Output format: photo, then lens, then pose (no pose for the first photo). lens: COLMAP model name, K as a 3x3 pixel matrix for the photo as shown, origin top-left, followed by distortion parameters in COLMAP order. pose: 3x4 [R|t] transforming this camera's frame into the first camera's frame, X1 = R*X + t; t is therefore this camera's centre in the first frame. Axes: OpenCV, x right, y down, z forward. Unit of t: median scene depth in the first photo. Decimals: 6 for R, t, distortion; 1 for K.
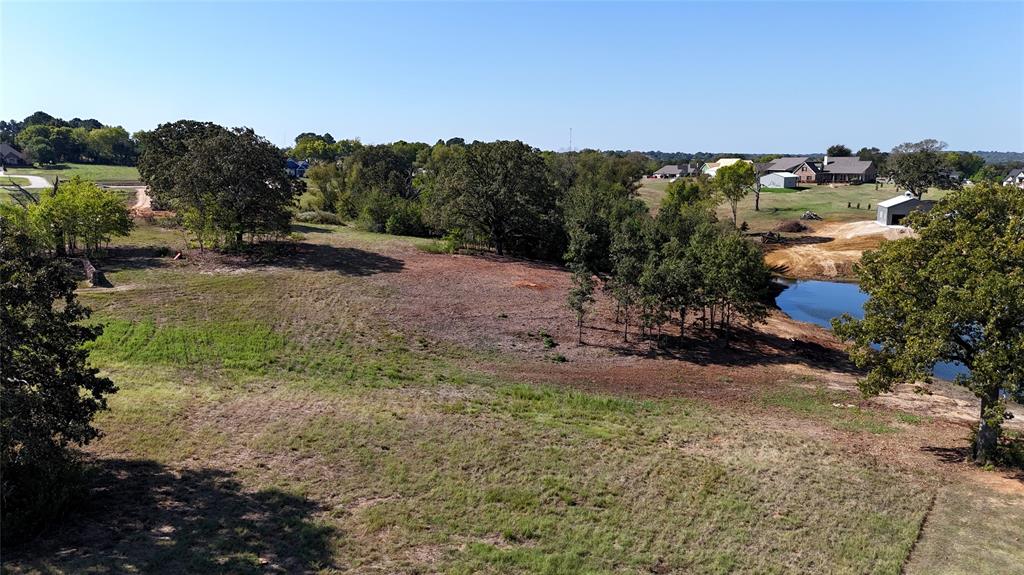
lens RADIAL K [[721.8, 0, 514.4], [0, 721.8, 293.5], [0, 0, 1]] dist [0.094459, -0.108978]
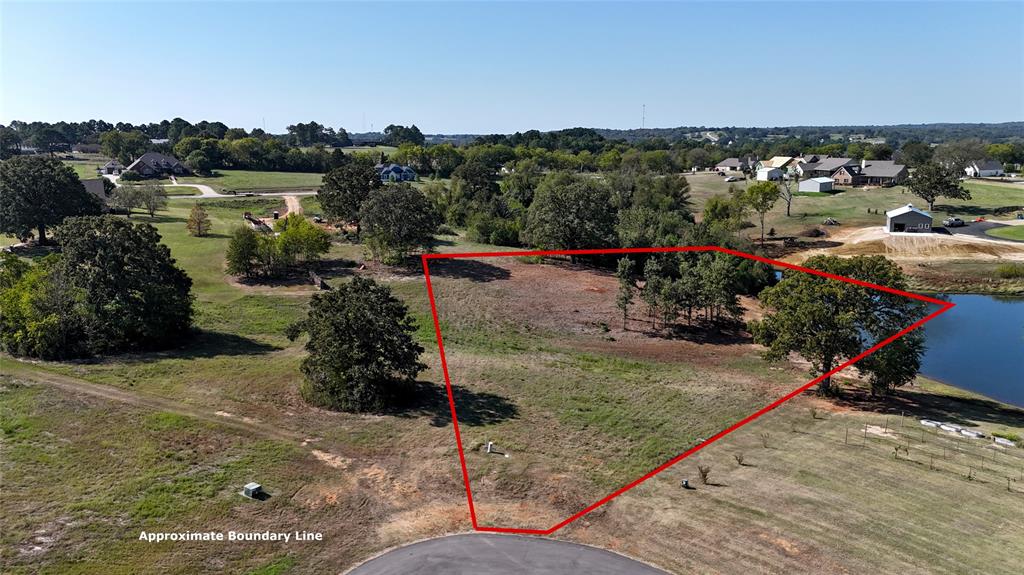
lens RADIAL K [[721.8, 0, 514.4], [0, 721.8, 293.5], [0, 0, 1]] dist [0.094459, -0.108978]
pose [[0.995215, 0.007117, -0.097452, 0.002969], [-0.003715, 0.999379, 0.035049, -0.052672], [0.097641, -0.034519, 0.994623, -0.494072]]
